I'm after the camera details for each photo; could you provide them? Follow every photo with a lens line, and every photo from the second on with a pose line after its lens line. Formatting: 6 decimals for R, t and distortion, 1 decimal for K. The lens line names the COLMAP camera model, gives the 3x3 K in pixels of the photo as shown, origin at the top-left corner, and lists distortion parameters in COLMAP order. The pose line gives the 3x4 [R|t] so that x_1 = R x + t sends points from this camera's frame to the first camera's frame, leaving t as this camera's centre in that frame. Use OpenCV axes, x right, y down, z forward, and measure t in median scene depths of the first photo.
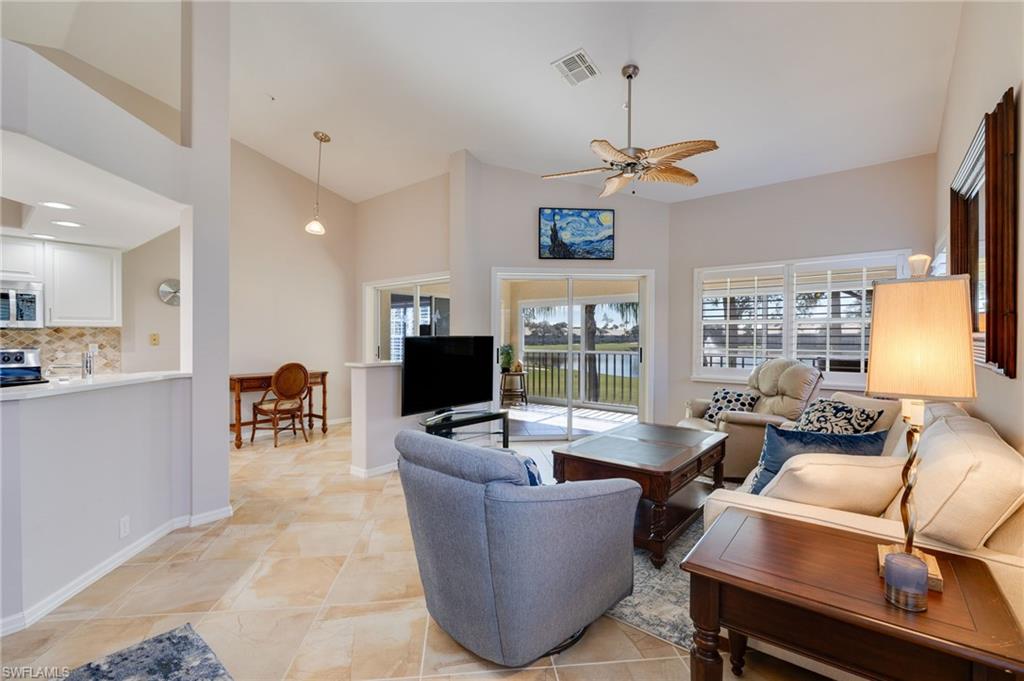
lens RADIAL K [[462.0, 0, 509.5], [0, 462.0, 338.4], [0, 0, 1]] dist [-0.000543, -0.000164]
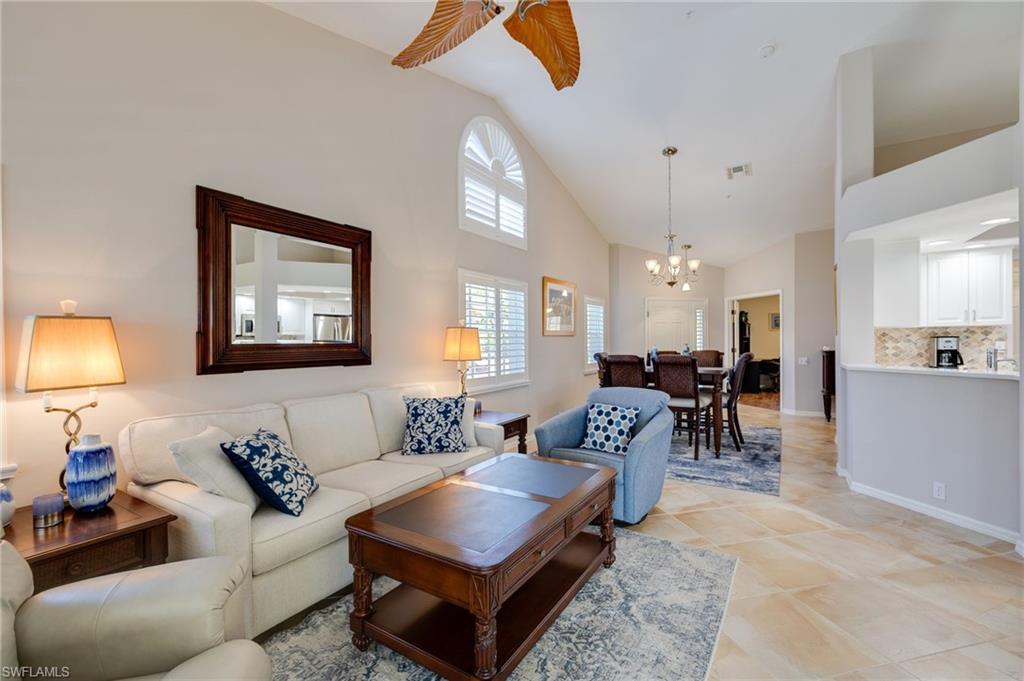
lens RADIAL K [[431.8, 0, 512.0], [0, 431.8, 340.5], [0, 0, 1]] dist [0.000649, -0.000100]
pose [[-0.990972, 0.014693, -0.133259, 0.244368], [0.014329, 0.999891, 0.003692, -0.007204], [0.133299, 0.001749, -0.991074, 1.103724]]
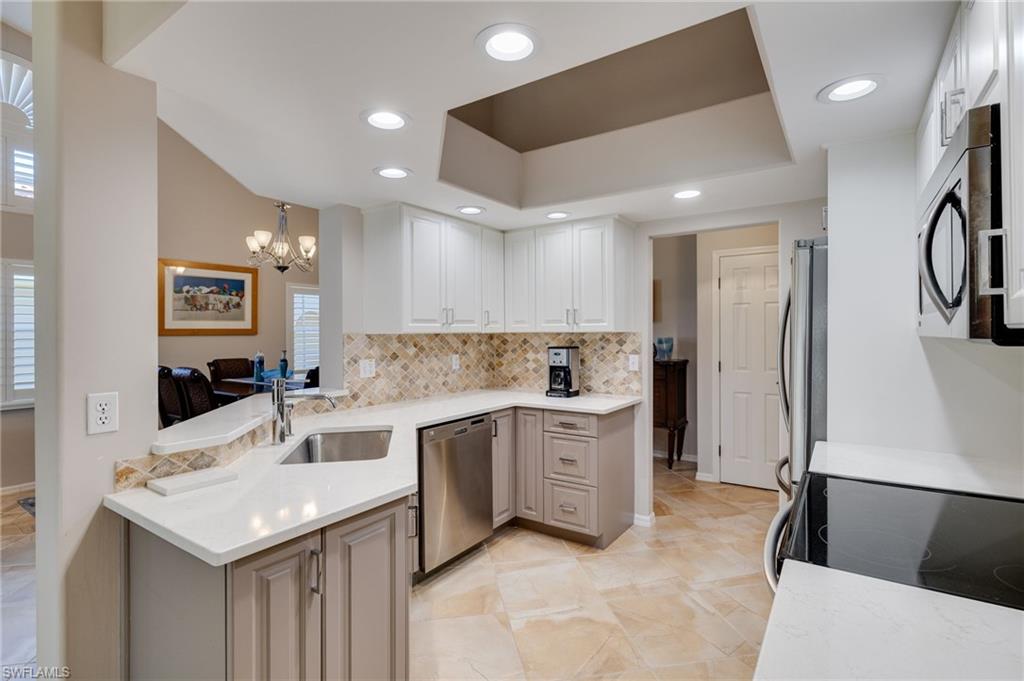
lens RADIAL K [[491.8, 0, 507.3], [0, 491.8, 334.4], [0, 0, 1]] dist [0.002899, 0.000666]
pose [[-0.994953, 0.005685, -0.100182, -0.684652], [0.004969, 0.999960, 0.007400, -0.023971], [0.100220, 0.006865, -0.994942, 1.027558]]
